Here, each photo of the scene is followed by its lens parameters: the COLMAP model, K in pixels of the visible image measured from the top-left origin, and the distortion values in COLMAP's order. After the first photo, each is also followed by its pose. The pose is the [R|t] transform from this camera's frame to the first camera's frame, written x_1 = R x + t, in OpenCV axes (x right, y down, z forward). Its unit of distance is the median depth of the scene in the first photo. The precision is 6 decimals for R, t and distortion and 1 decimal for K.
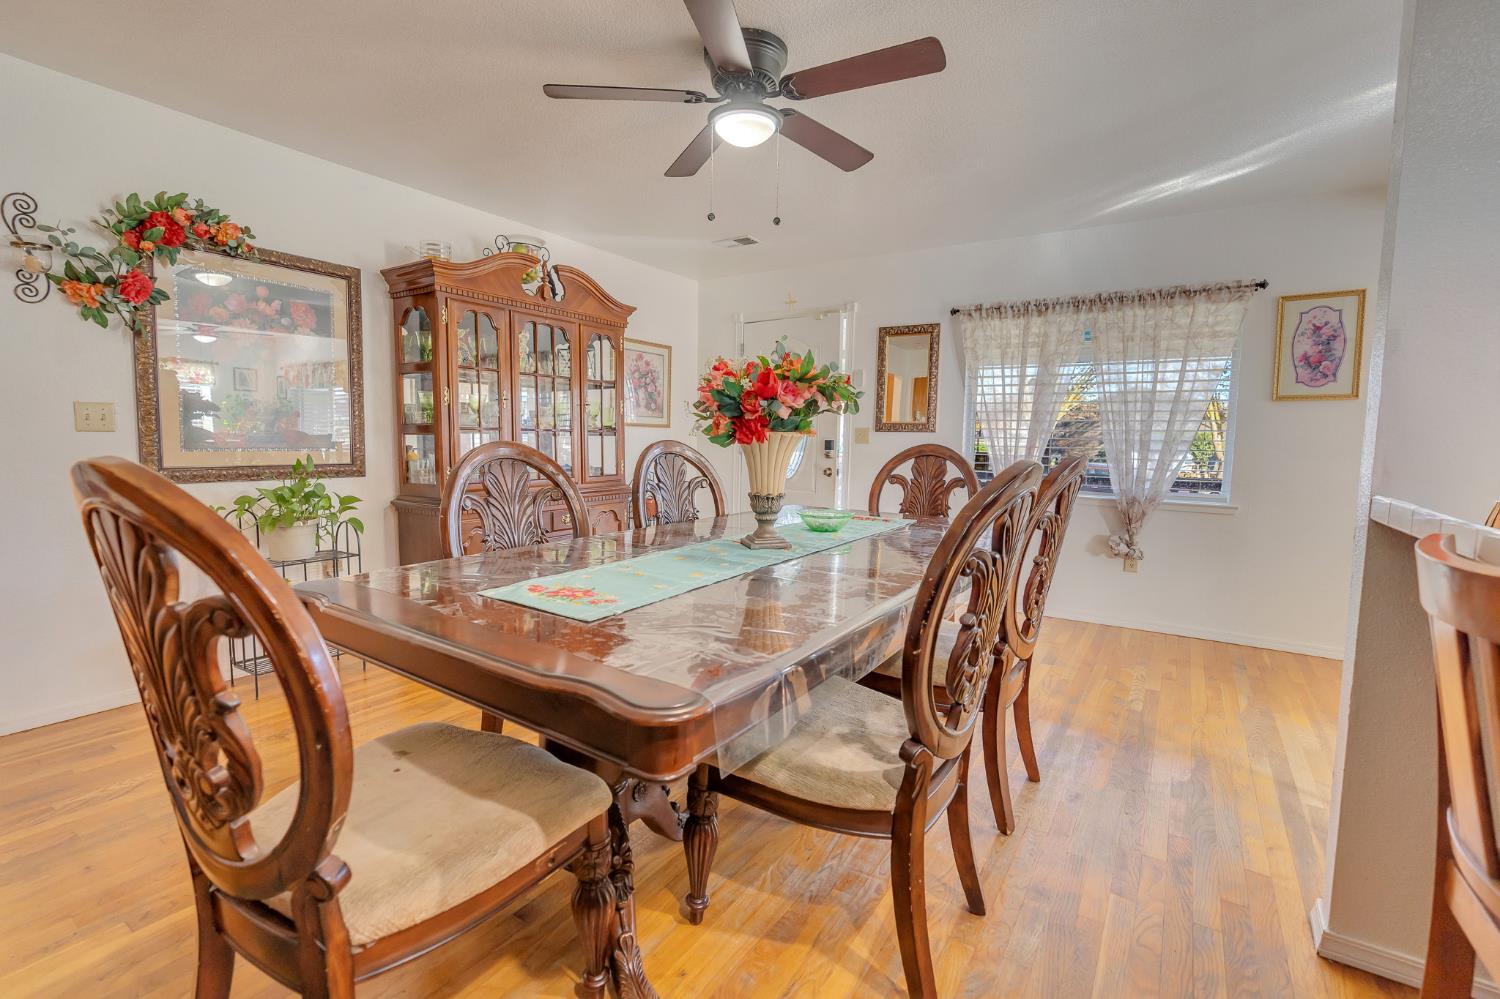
lens RADIAL K [[683.1, 0, 750.1], [0, 683.1, 491.6], [0, 0, 1]] dist [-0.003117, -0.000252]
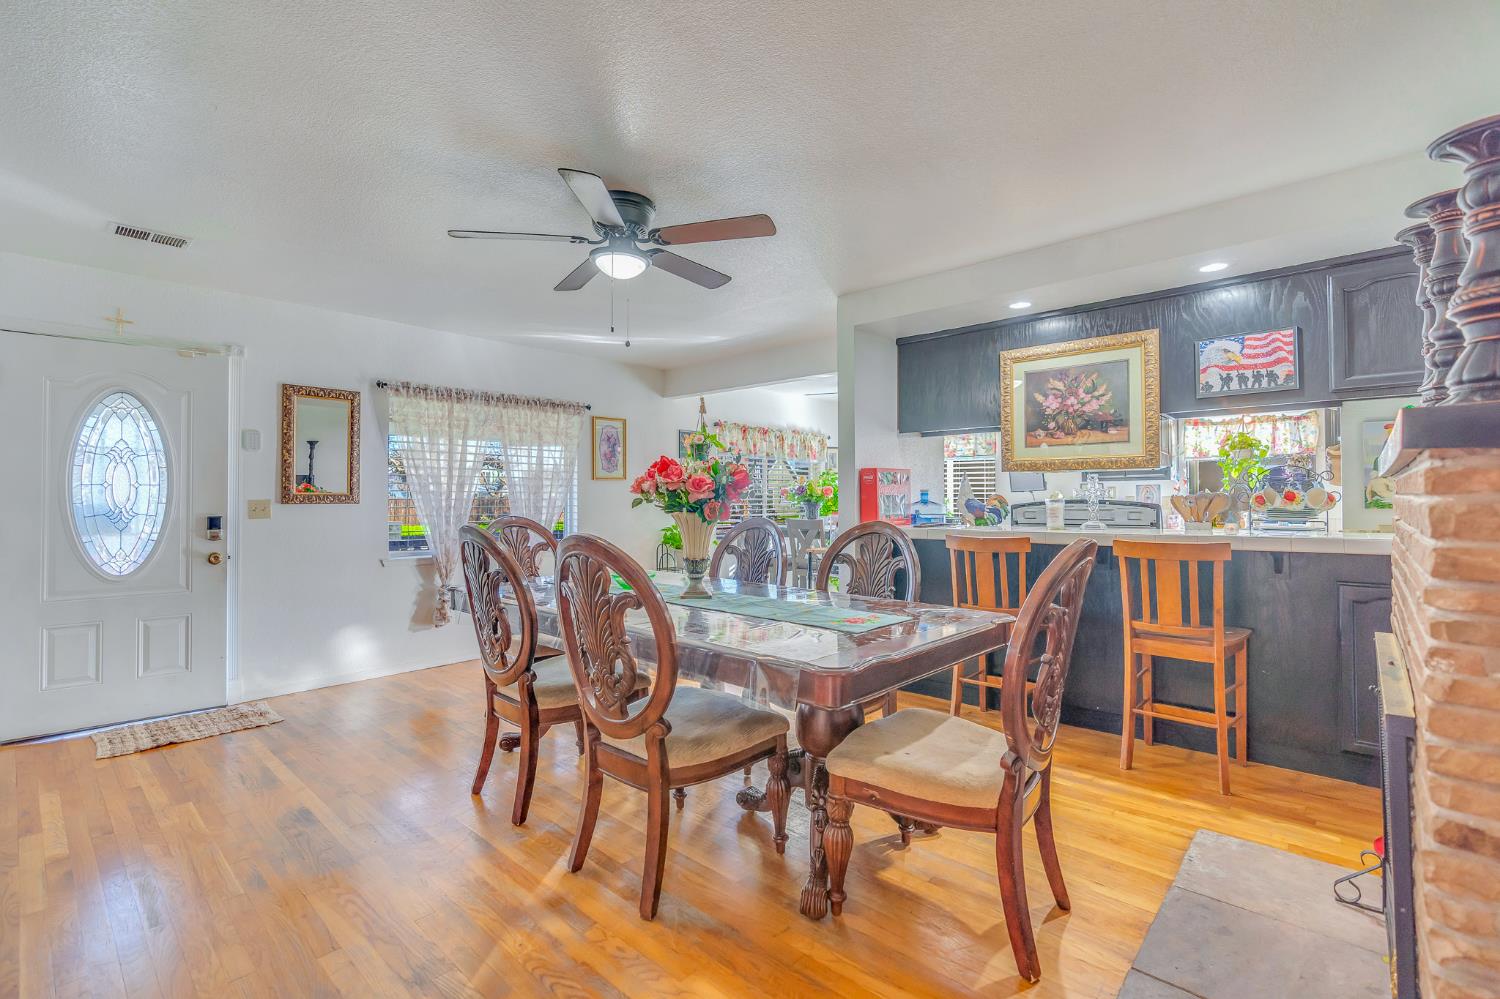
lens RADIAL K [[683.1, 0, 752.4], [0, 683.1, 496.4], [0, 0, 1]] dist [-0.003117, -0.000252]
pose [[0.159665, -0.009972, 0.987121, -0.647969], [0.086882, 0.996211, -0.003989, -0.051202], [-0.983340, 0.086400, 0.159927, 0.340237]]
